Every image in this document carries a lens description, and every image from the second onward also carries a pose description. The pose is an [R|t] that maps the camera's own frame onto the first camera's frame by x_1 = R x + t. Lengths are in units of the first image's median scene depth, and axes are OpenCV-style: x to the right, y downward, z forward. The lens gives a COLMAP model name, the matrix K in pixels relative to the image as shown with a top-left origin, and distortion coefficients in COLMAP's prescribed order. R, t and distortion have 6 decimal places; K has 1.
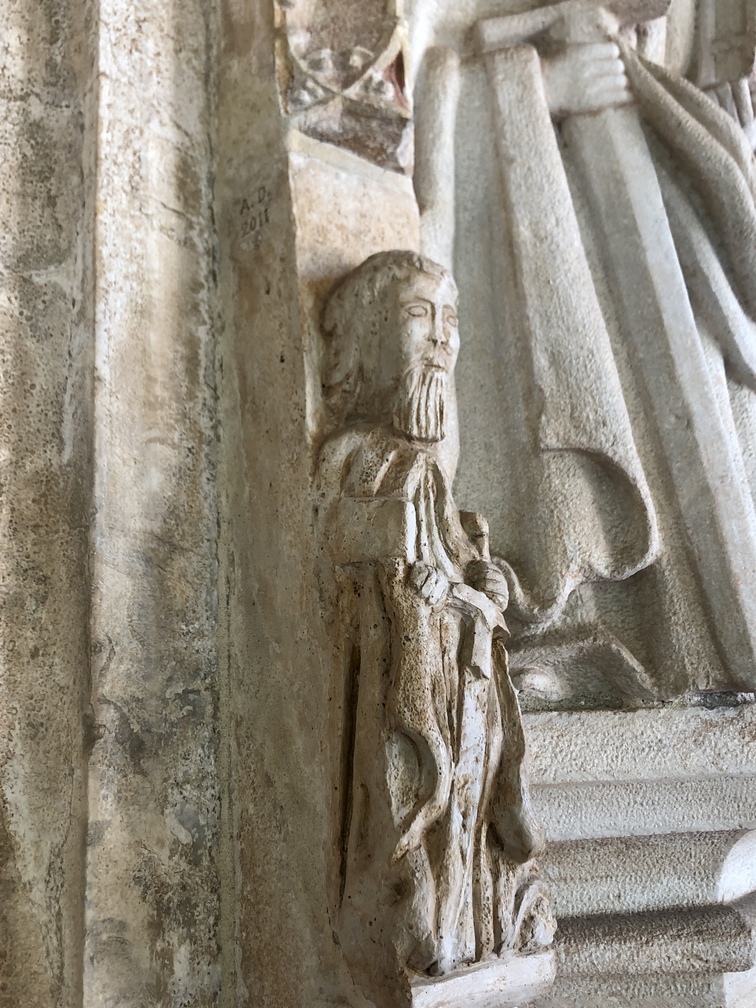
lens RADIAL K [[1059.9, 0, 378.0], [0, 1059.9, 504.0], [0, 0, 1]] dist [0.101863, -0.312594]
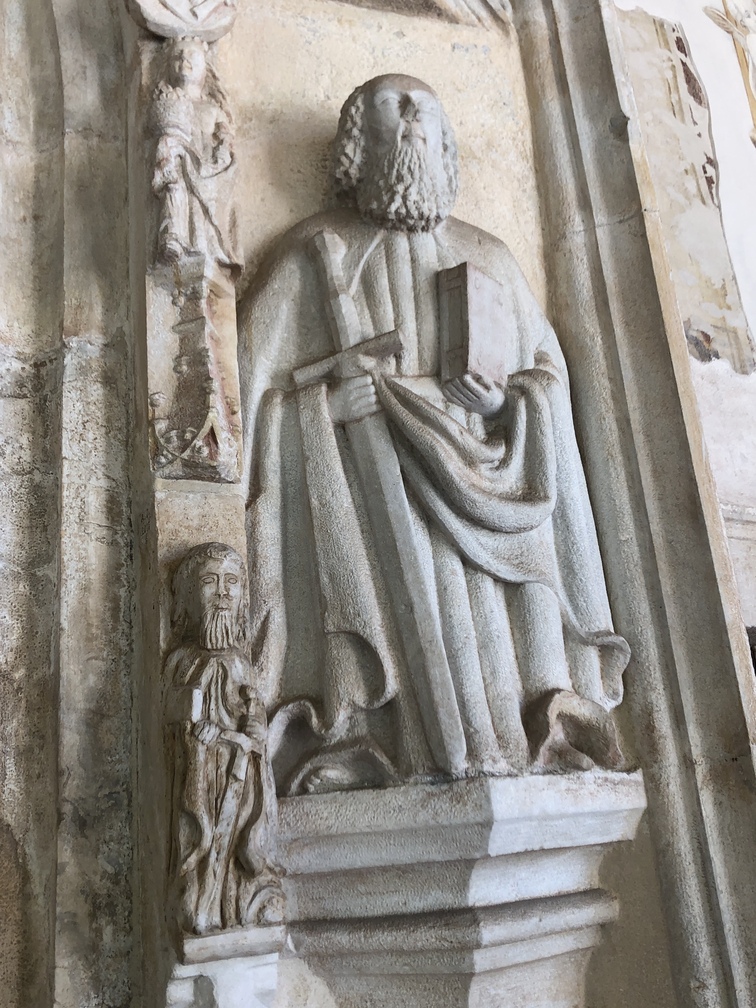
lens RADIAL K [[1038.2, 0, 378.0], [0, 1038.2, 504.0], [0, 0, 1]] dist [0.065969, -0.223773]
pose [[0.966681, -0.109647, -0.231313, 0.718814], [0.096416, 0.993030, -0.067782, -0.153081], [0.237133, 0.043221, 0.970515, -0.668025]]
